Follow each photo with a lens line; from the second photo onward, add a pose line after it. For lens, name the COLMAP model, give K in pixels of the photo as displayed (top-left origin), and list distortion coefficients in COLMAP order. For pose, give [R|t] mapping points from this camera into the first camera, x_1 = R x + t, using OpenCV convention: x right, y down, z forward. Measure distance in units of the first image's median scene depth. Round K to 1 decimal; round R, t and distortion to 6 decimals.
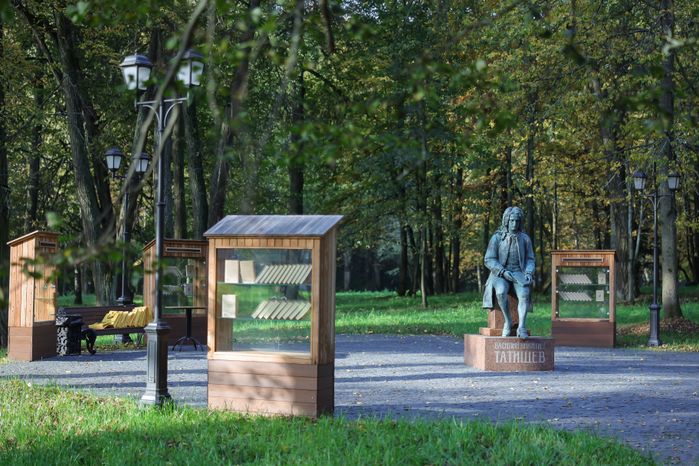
lens RADIAL K [[1326.1, 0, 349.8], [0, 1326.1, 233.3], [0, 0, 1]] dist [-0.069525, 0.000000]
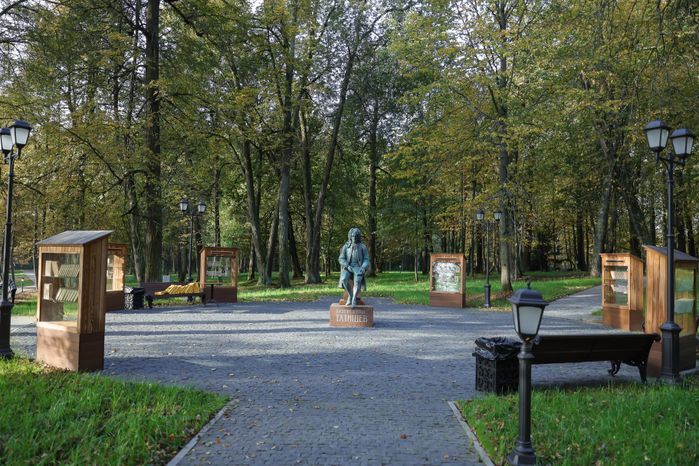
lens RADIAL K [[560.2, 0, 348.7], [0, 560.2, 233.8], [0, 0, 1]] dist [-0.004305, 0.000423]
pose [[0.984144, -0.003072, -0.177343, 0.243779], [-0.000583, 0.999789, -0.020554, 0.001875], [0.177369, 0.020332, 0.983934, 0.295426]]
